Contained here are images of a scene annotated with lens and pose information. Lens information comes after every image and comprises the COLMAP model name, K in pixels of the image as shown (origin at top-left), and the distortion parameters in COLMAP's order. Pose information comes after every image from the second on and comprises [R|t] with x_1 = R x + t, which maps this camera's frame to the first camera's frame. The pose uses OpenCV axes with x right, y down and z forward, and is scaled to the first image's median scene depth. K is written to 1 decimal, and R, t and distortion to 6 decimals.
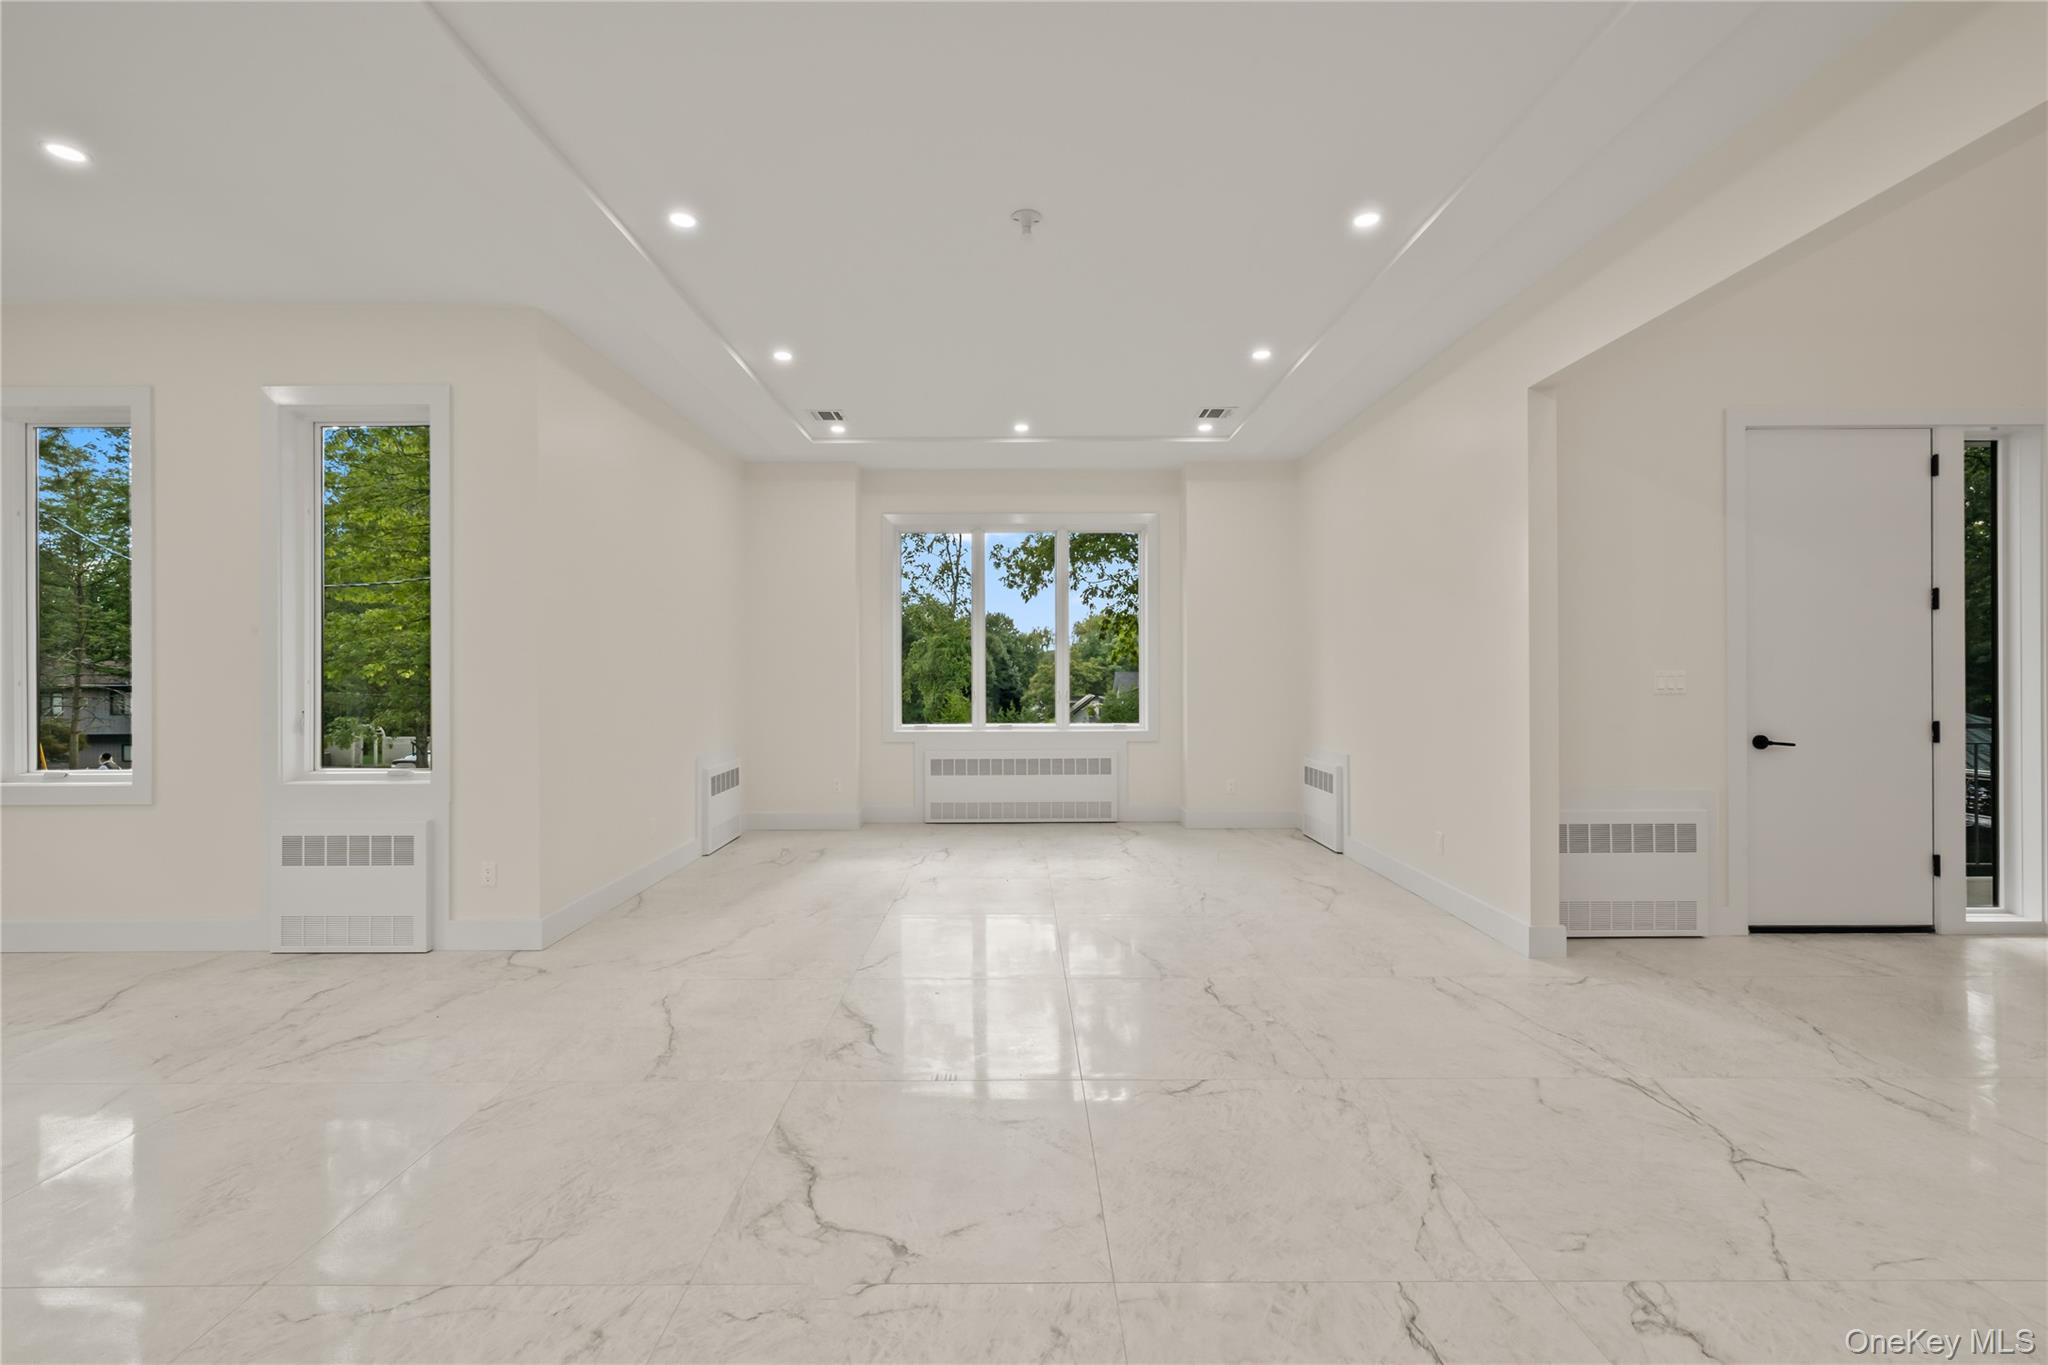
lens RADIAL K [[857.8, 0, 1017.0], [0, 857.8, 676.4], [0, 0, 1]] dist [-0.000243, 0.000344]
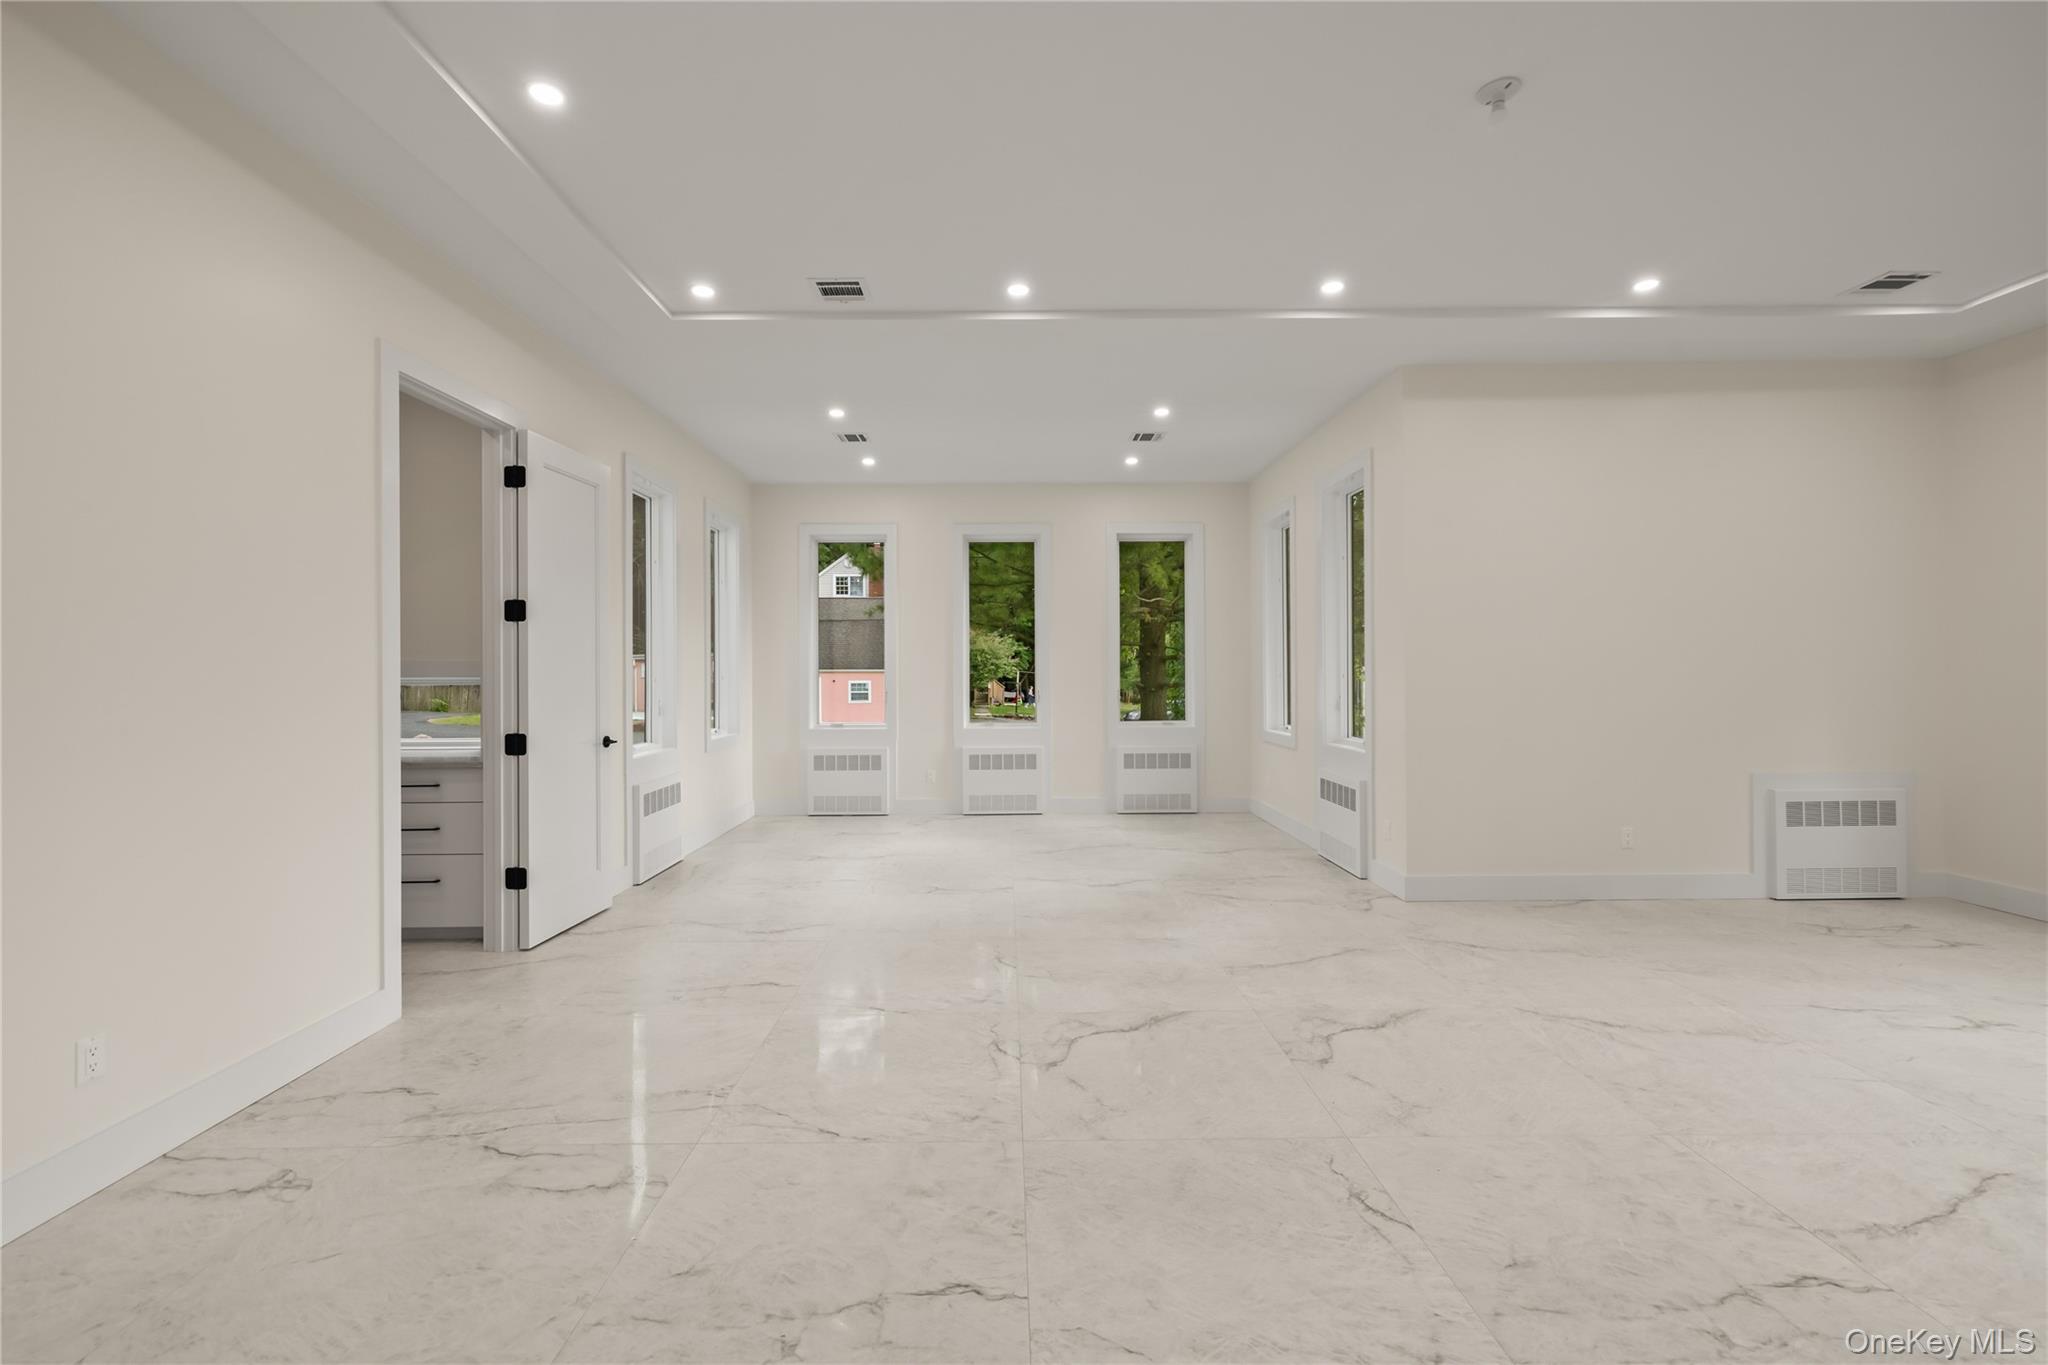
lens RADIAL K [[864.1, 0, 1009.3], [0, 864.1, 674.7], [0, 0, 1]] dist [0.001455, 0.000376]
pose [[0.006314, 0.007359, -0.999953, 0.629031], [0.000420, 0.999973, 0.007362, -0.005650], [0.999980, -0.000467, 0.006311, 0.429231]]
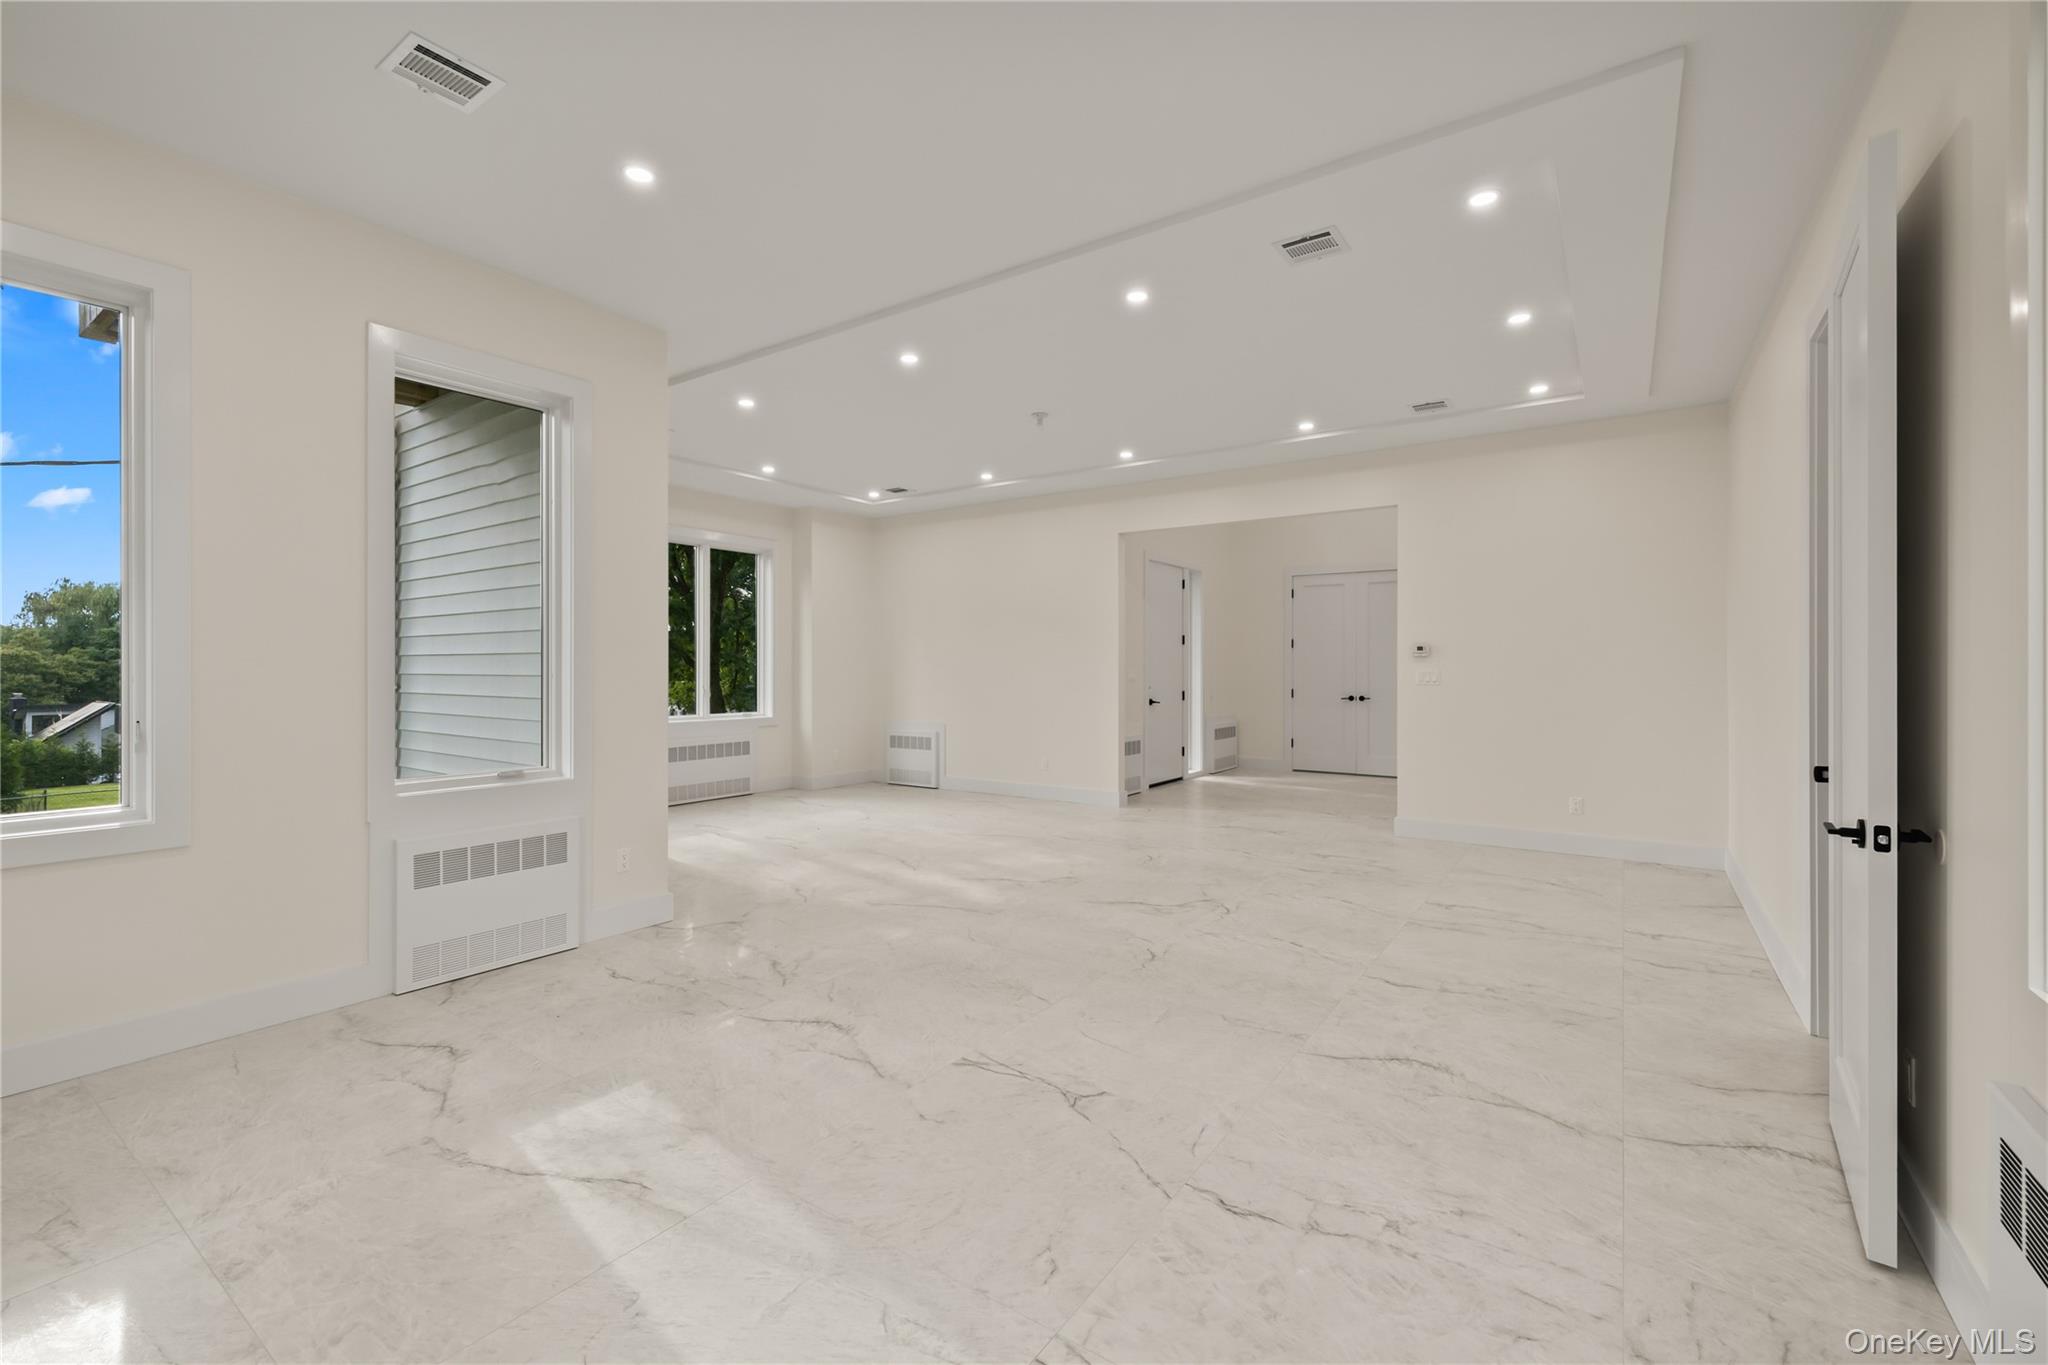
lens RADIAL K [[862.6, 0, 1013.3], [0, 862.6, 666.4], [0, 0, 1]] dist [0.000168, -0.000142]
pose [[0.577487, 0.006503, 0.816374, -1.177442], [0.001512, 0.999958, -0.009035, 0.004201], [-0.816399, 0.006451, 0.577453, 0.002063]]
